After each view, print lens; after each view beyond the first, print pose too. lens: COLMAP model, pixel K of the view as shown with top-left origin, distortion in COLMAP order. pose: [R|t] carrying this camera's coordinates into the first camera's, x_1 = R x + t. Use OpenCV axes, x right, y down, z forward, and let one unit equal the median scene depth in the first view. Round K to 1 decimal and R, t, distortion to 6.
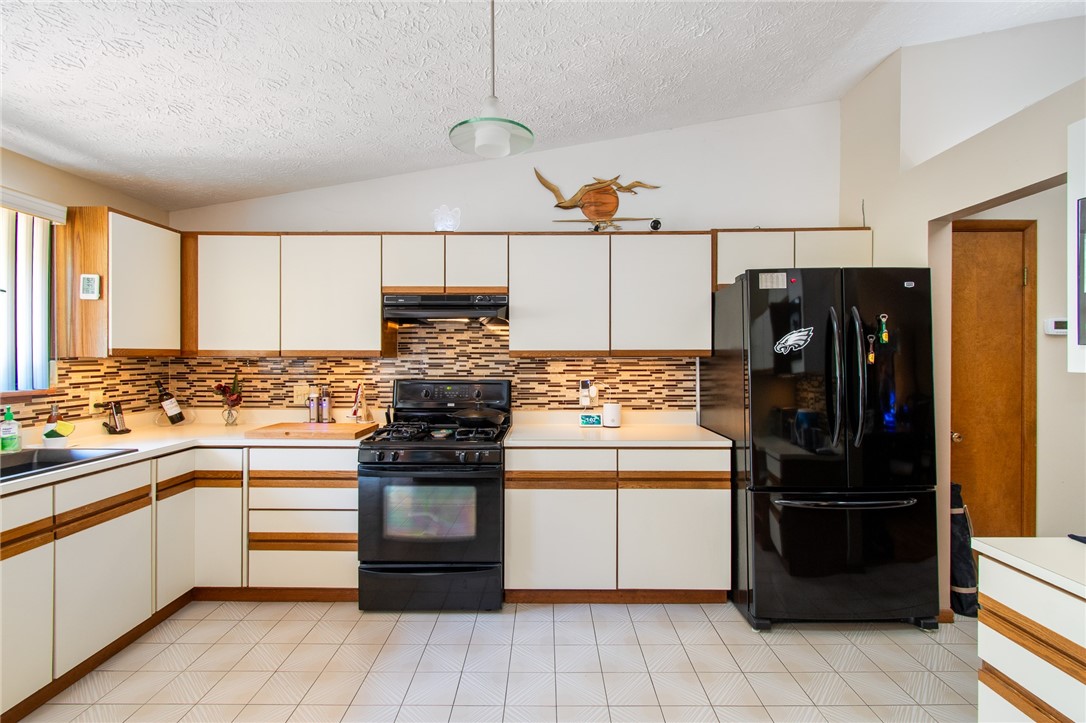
lens RADIAL K [[480.1, 0, 542.9], [0, 480.1, 359.8], [0, 0, 1]] dist [0.001520, 0.000051]
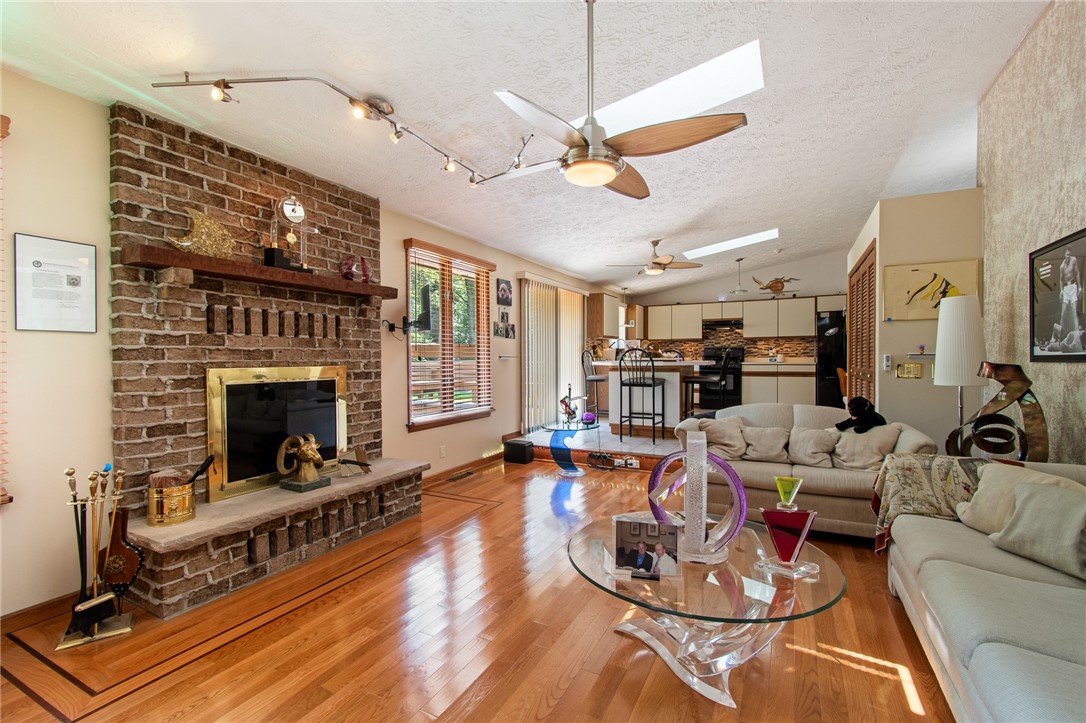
lens RADIAL K [[480.1, 0, 541.8], [0, 480.1, 363.2], [0, 0, 1]] dist [0.001520, 0.000051]
pose [[0.889007, 0.001938, -0.457889, 0.194015], [0.003302, 0.999938, 0.010643, 0.109865], [0.457881, -0.010974, 0.888946, -2.361649]]
